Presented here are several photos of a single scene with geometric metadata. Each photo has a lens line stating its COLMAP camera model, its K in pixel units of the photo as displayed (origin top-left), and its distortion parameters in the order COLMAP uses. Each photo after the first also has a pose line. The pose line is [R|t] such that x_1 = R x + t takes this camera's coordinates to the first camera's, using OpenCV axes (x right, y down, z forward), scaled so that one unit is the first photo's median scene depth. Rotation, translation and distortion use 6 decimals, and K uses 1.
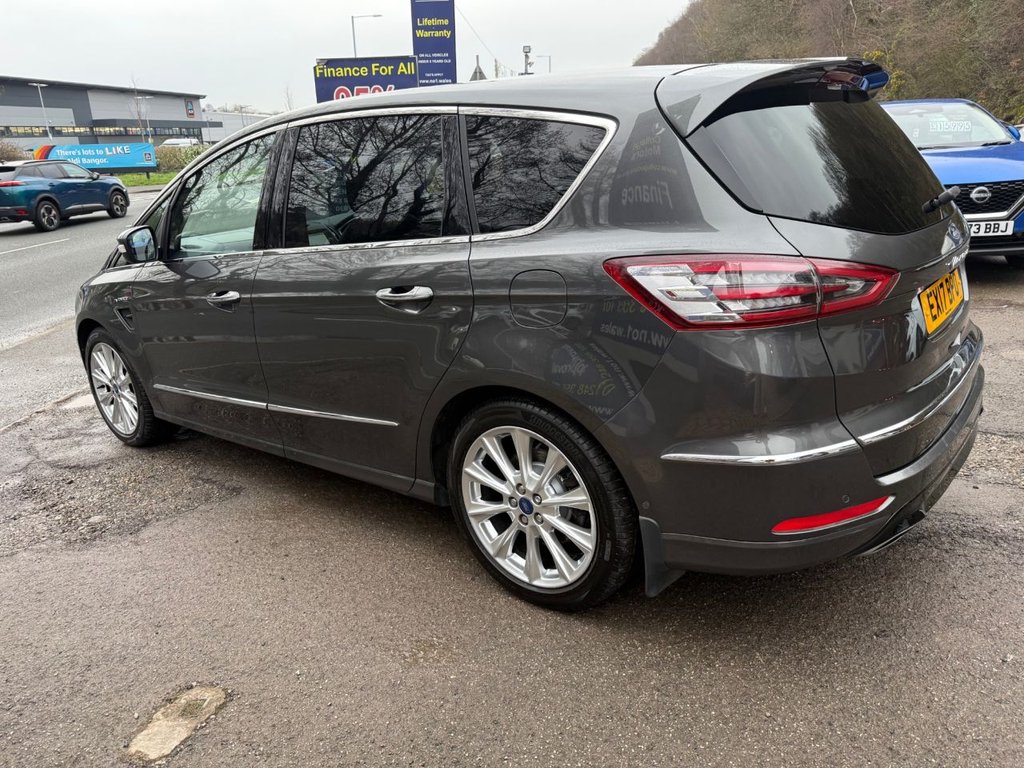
lens RADIAL K [[717.8, 0, 497.4], [0, 717.8, 380.8], [0, 0, 1]] dist [0.032703, -0.040177]
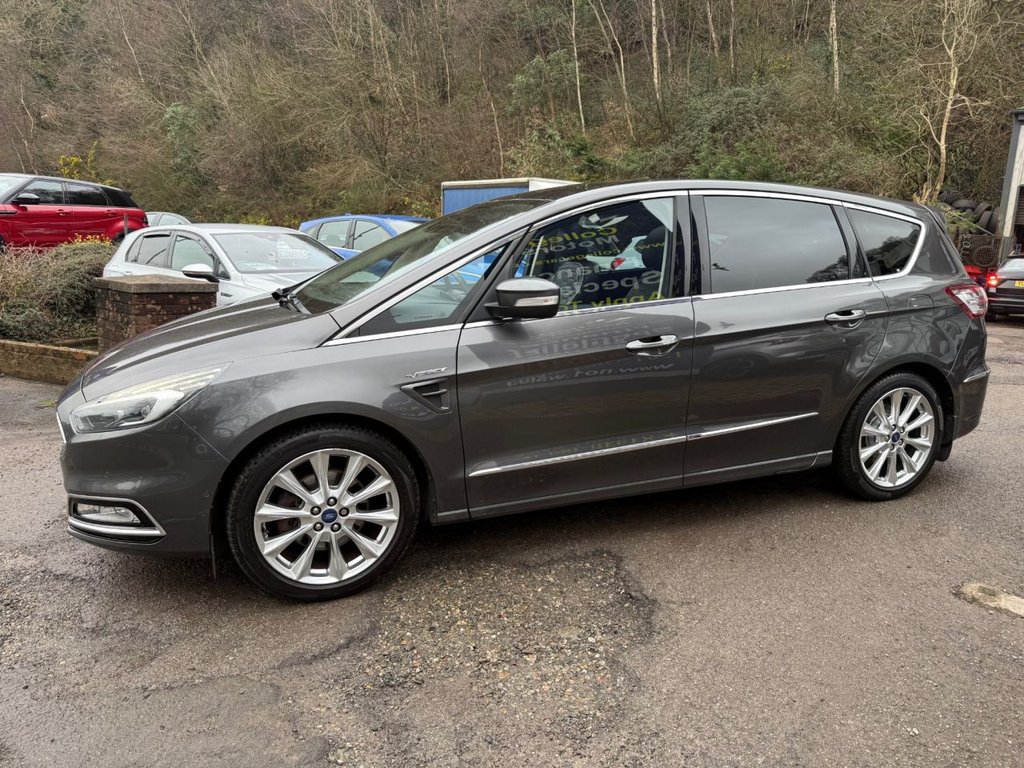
lens RADIAL K [[717.8, 0, 497.4], [0, 717.8, 380.8], [0, 0, 1]] dist [0.032703, -0.040177]
pose [[0.497383, -0.096177, 0.862184, -1.737023], [0.210989, 0.977406, -0.012687, -0.119511], [-0.841483, 0.188221, 0.506437, 0.836415]]
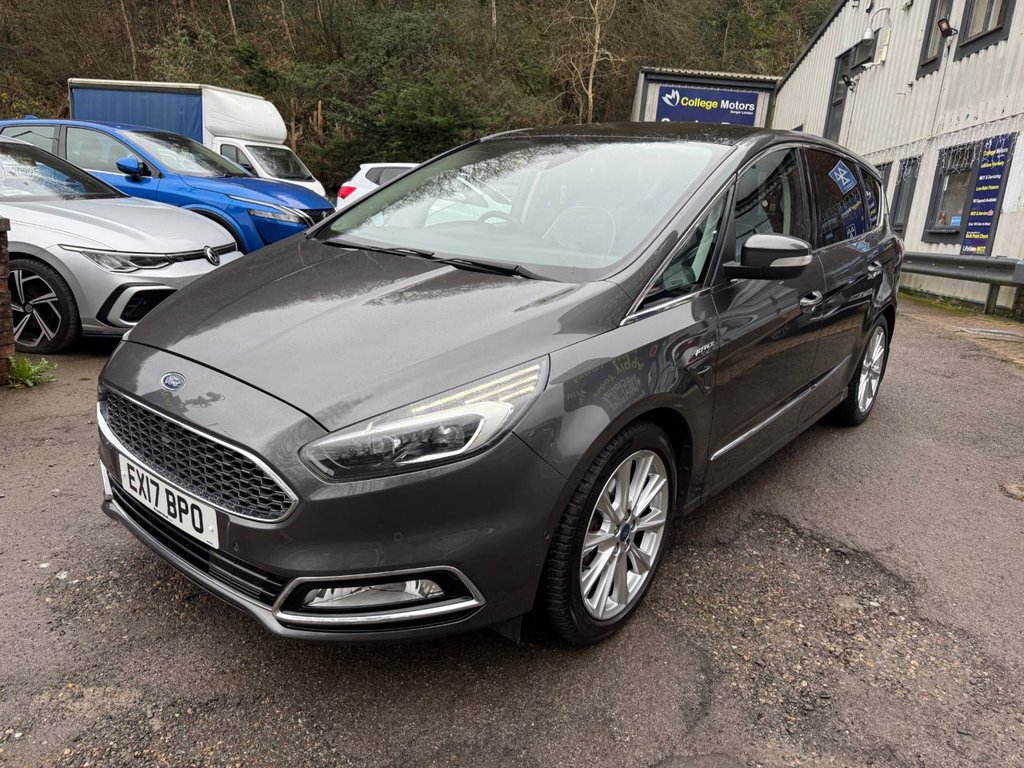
lens RADIAL K [[731.3, 0, 512.0], [0, 731.3, 384.0], [0, 0, 1]] dist [0.000866, -0.002009]
pose [[-0.002916, -0.204186, 0.978928, -1.779377], [0.232503, 0.951966, 0.199255, -0.348462], [-0.972591, 0.228185, 0.044698, 1.608105]]
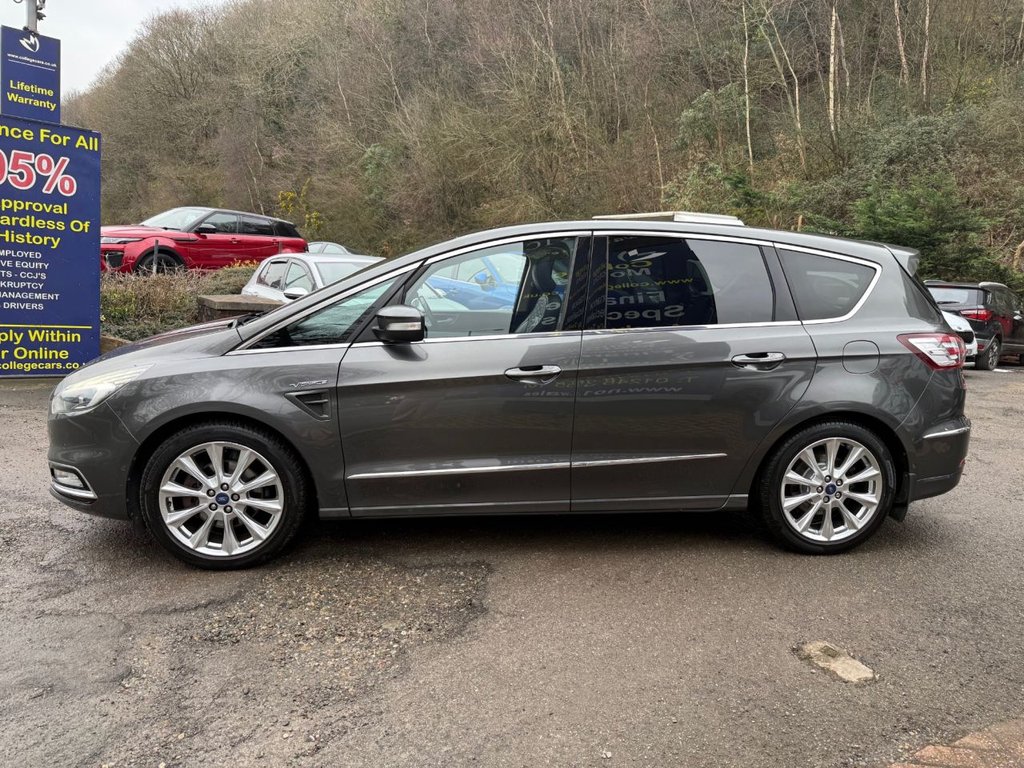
lens RADIAL K [[717.8, 0, 497.4], [0, 717.8, 380.8], [0, 0, 1]] dist [0.032703, -0.040177]
pose [[0.701057, -0.020494, 0.712810, -1.506063], [0.128166, 0.986931, -0.097678, -0.000514], [-0.701493, 0.159835, 0.694522, 0.338817]]
